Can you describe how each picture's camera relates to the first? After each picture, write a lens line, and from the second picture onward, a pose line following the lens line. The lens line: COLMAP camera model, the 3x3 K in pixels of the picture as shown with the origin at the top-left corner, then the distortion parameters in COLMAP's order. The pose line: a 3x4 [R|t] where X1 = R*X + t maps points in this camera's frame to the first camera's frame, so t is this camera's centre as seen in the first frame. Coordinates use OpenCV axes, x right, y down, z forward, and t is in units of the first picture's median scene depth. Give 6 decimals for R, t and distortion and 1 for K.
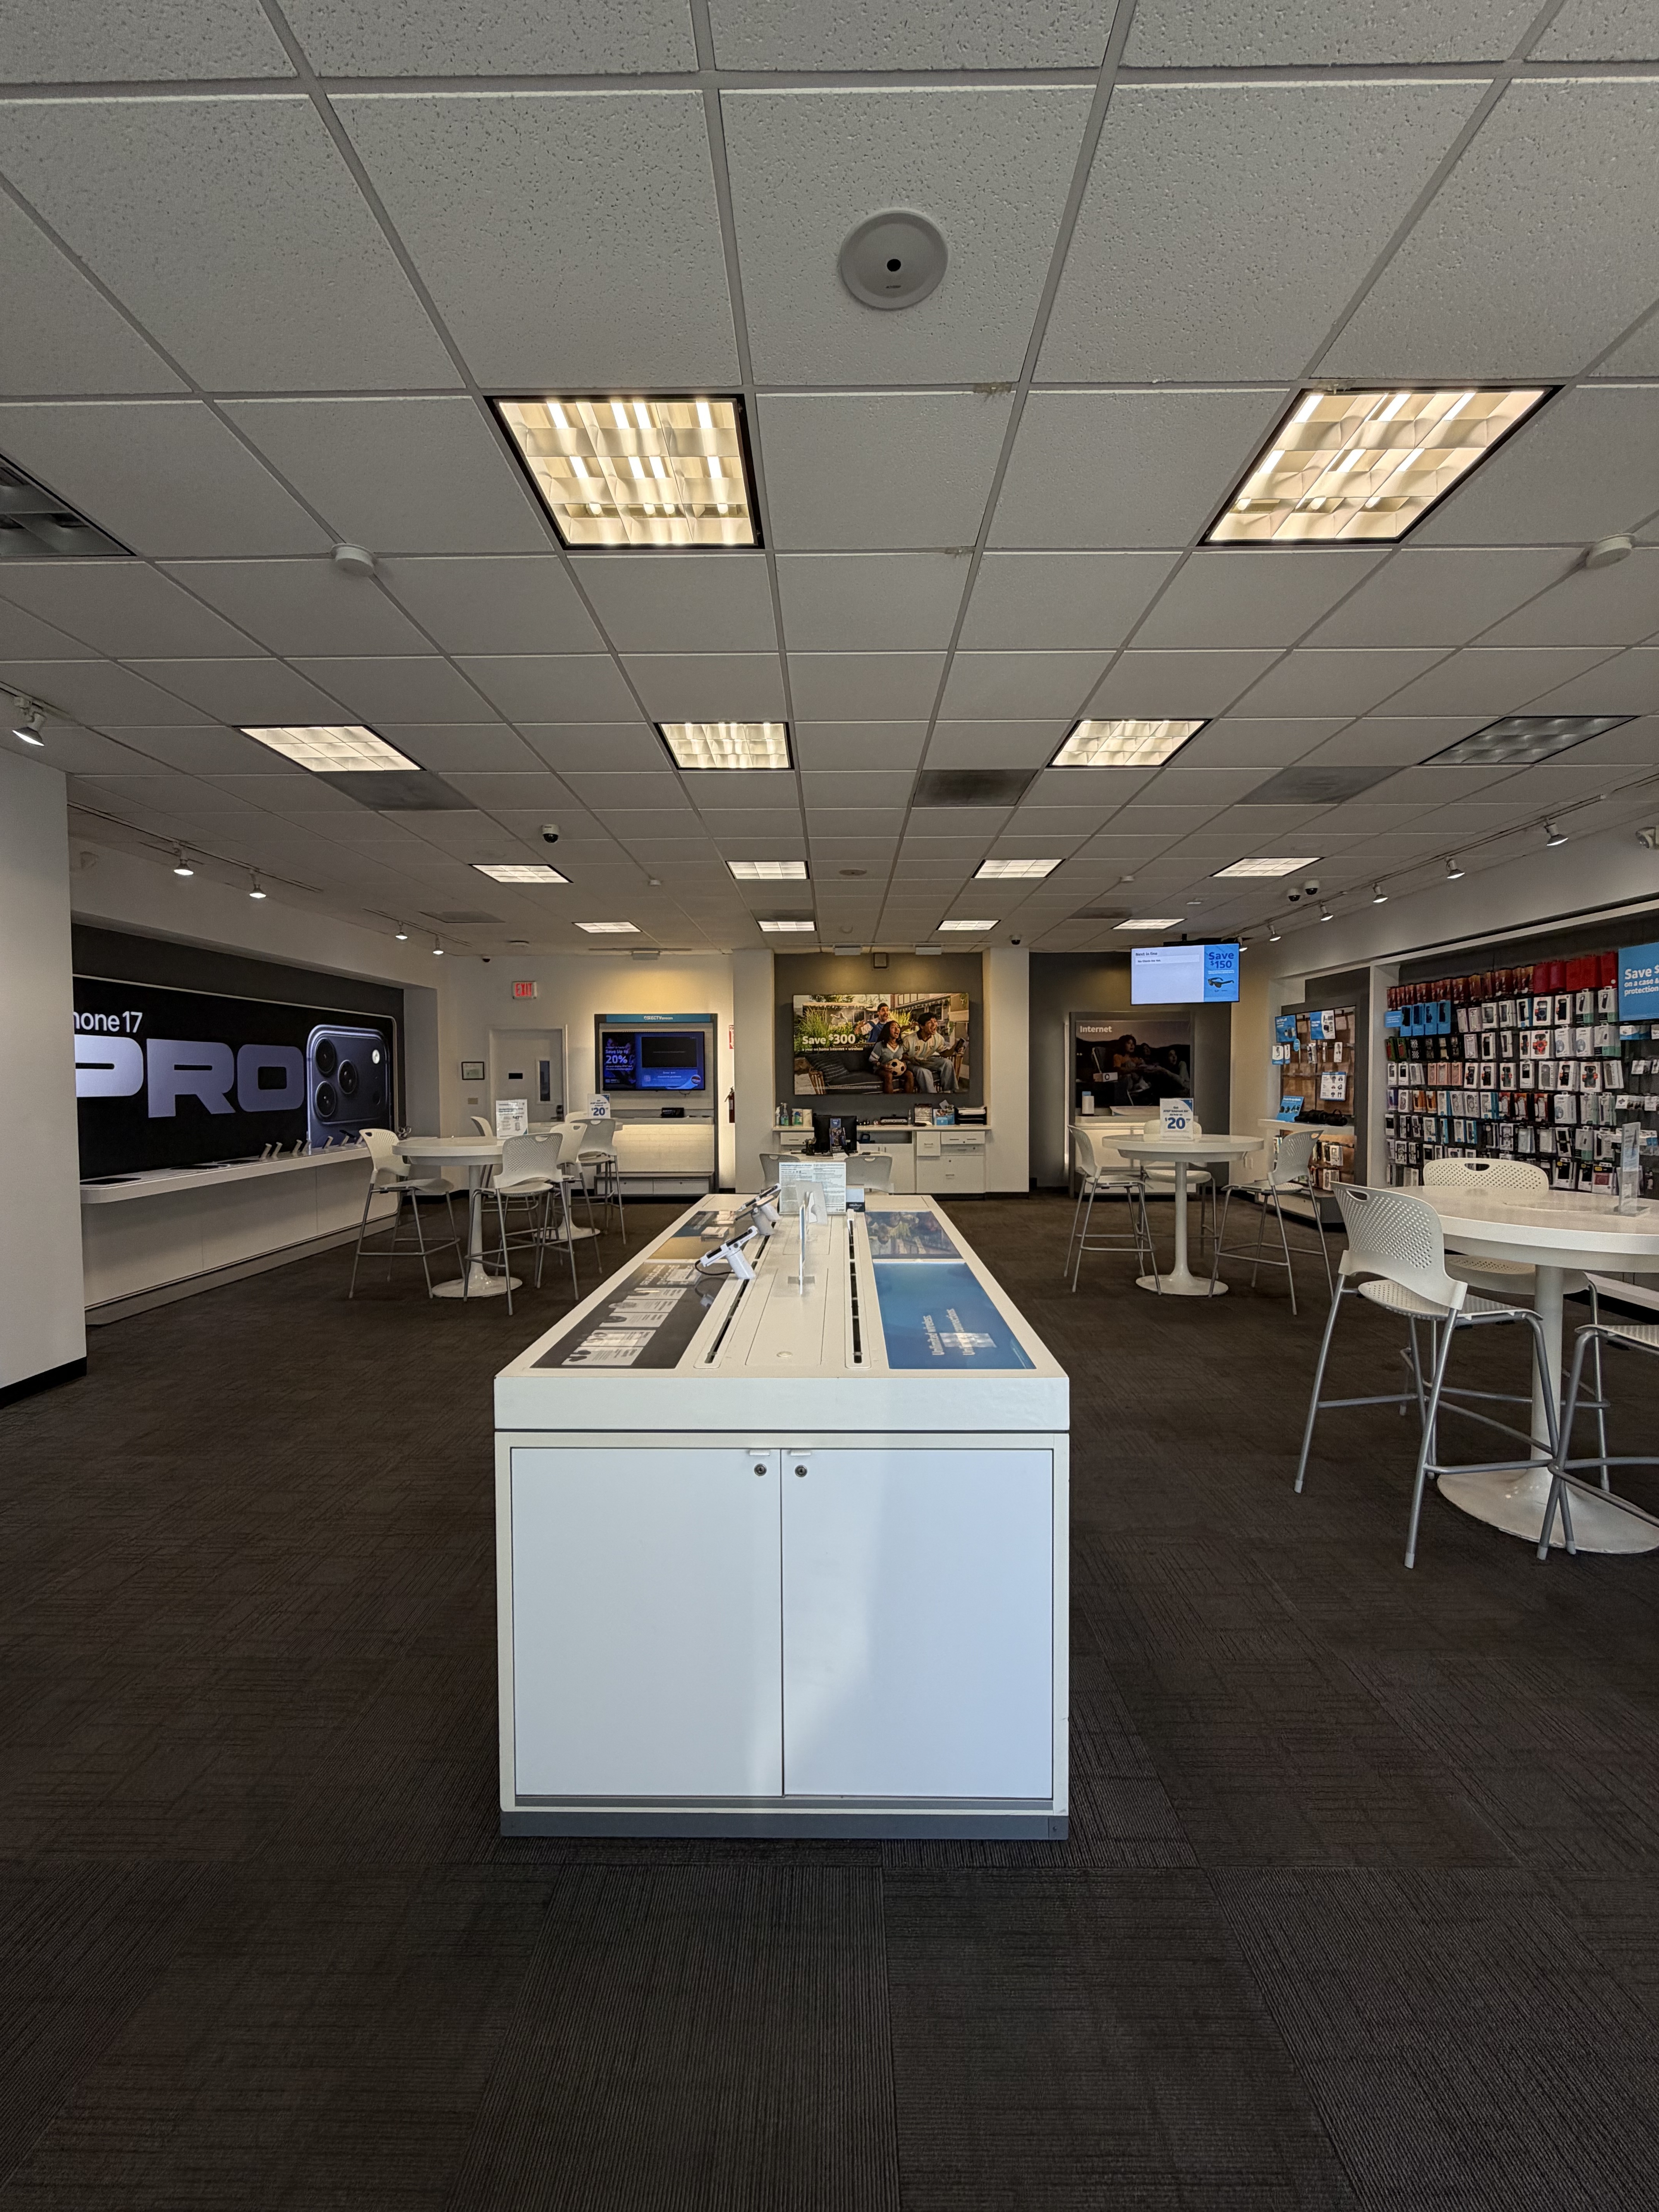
lens RADIAL K [[891.3, 0, 823.3], [0, 891.3, 1100.8], [0, 0, 1]] dist [0.002145, 0.000124]
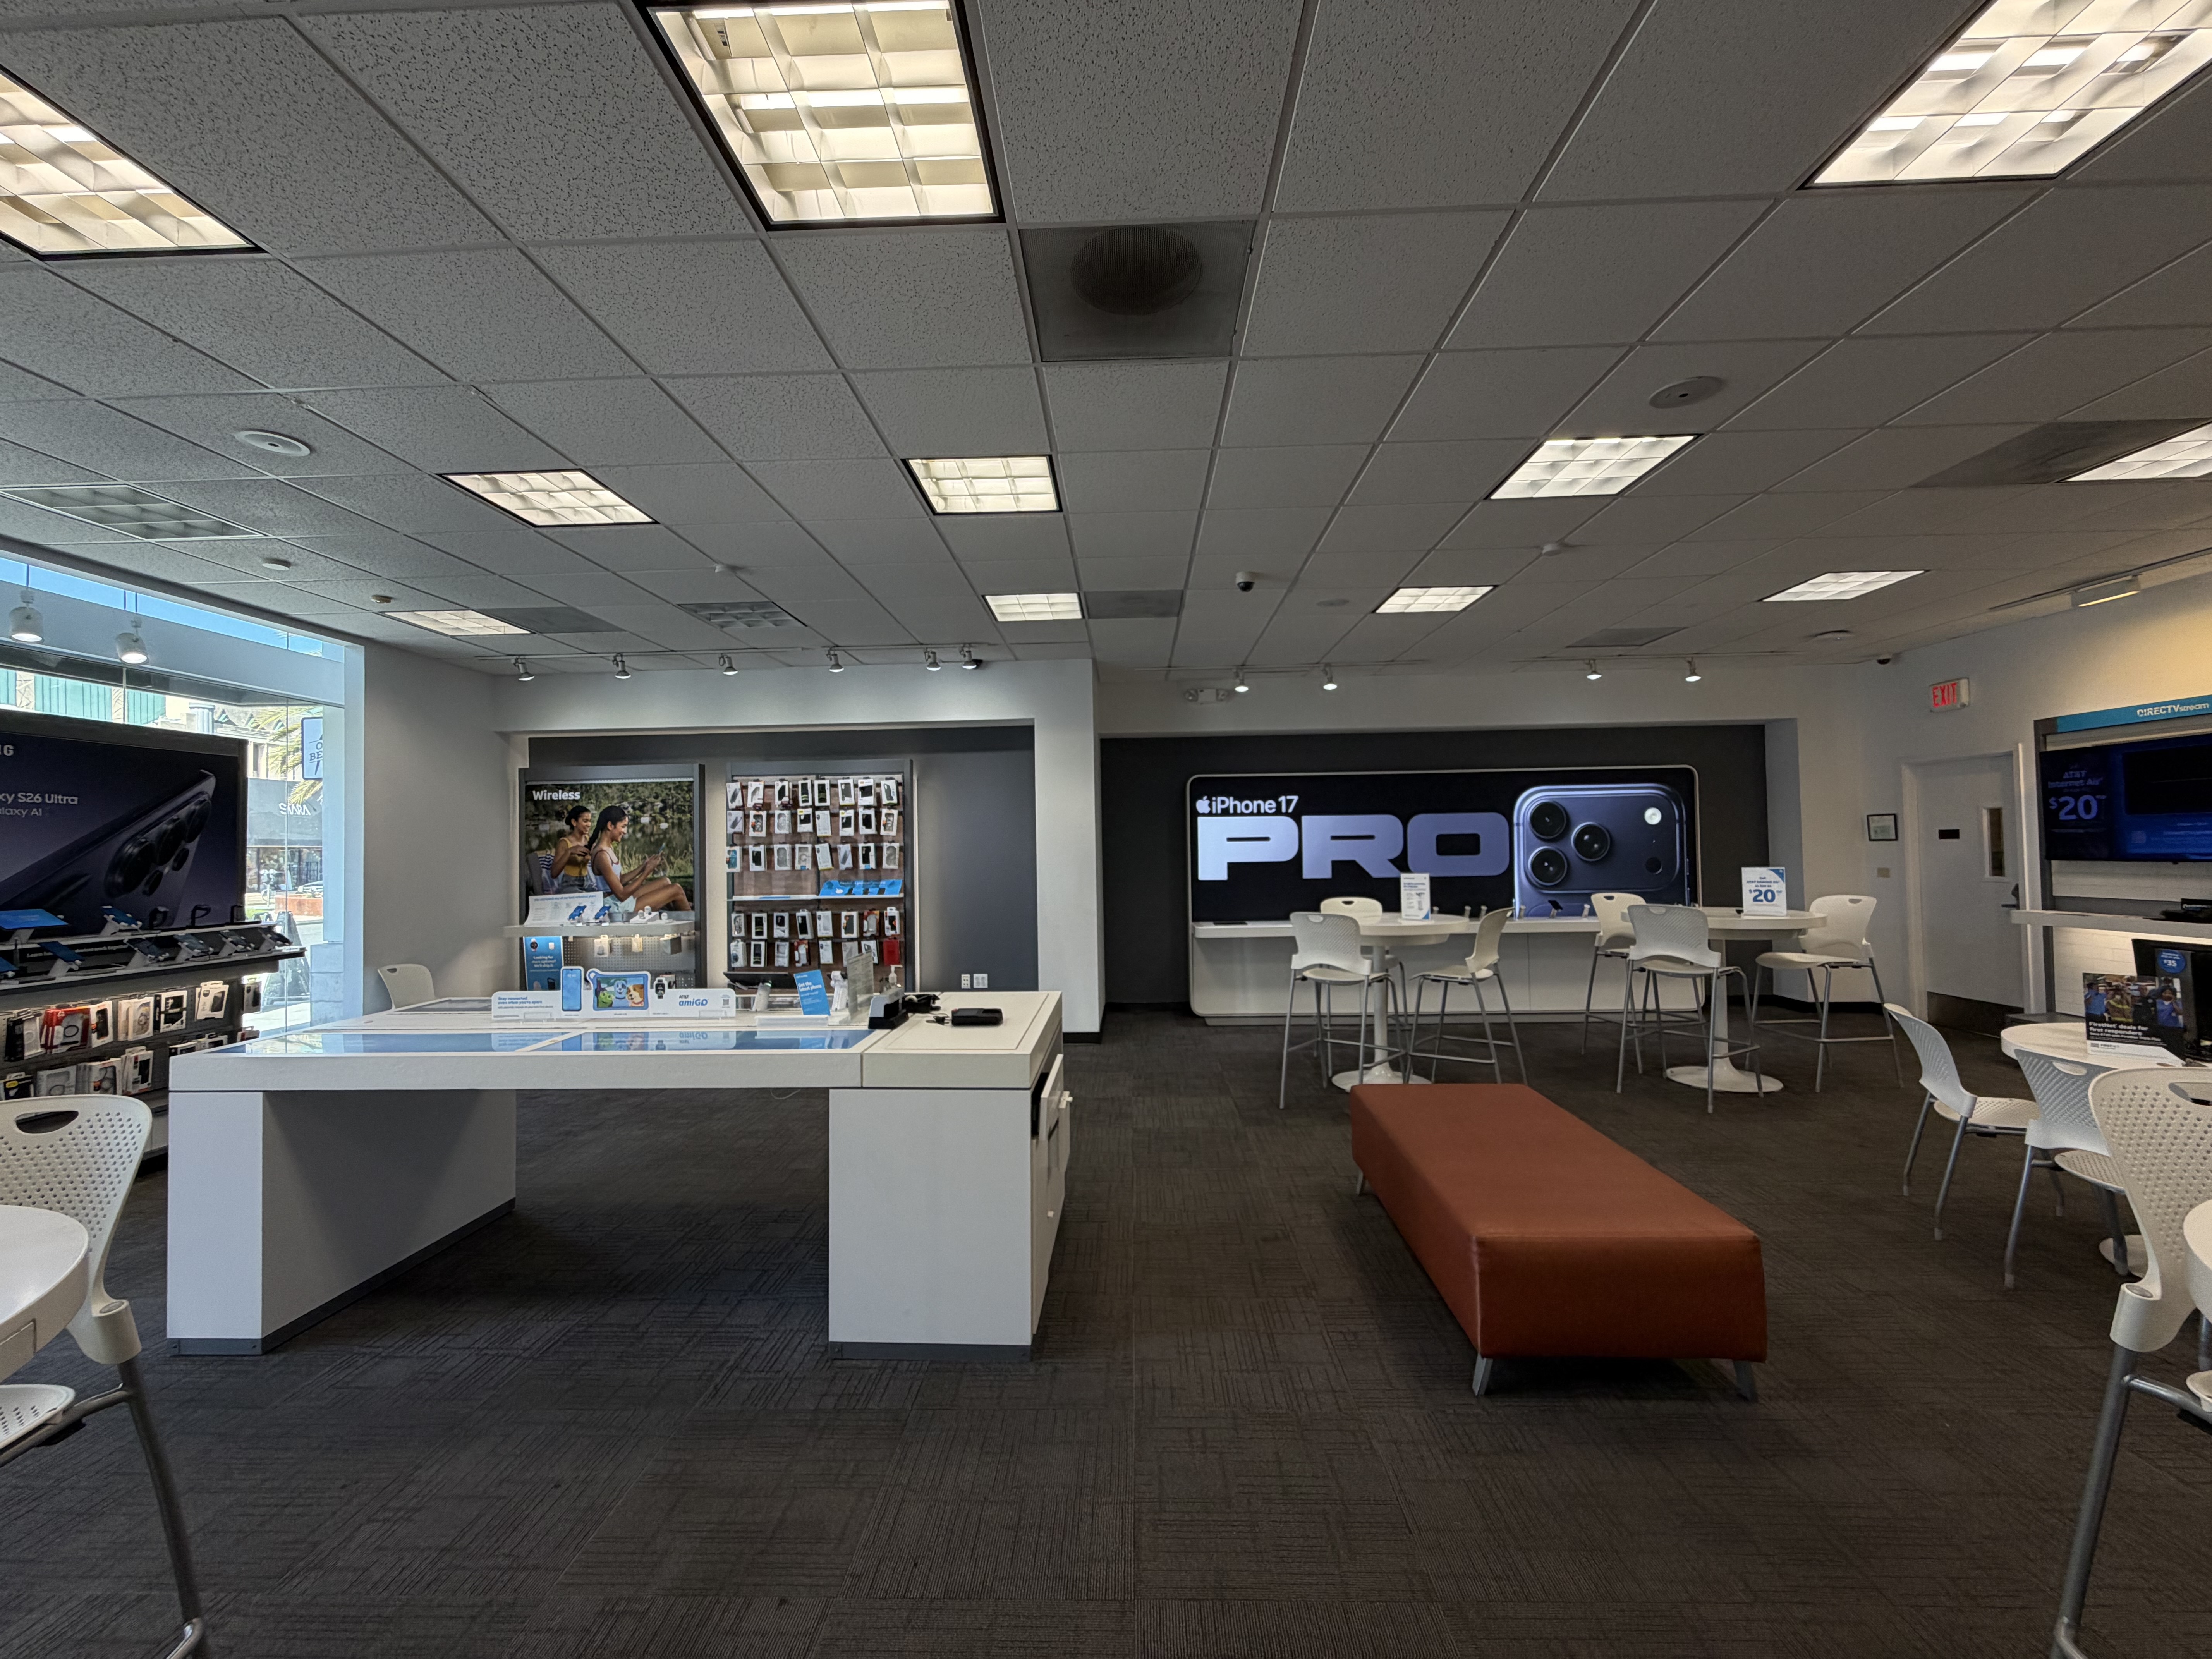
lens RADIAL K [[891.3, 0, 1099.0], [0, 891.3, 834.7], [0, 0, 1]] dist [0.002145, 0.000124]
pose [[-0.009253, -0.015451, -0.999838, 0.457934], [-0.009953, 0.999833, -0.015359, -0.018743], [0.999908, 0.009809, -0.009406, 0.650574]]
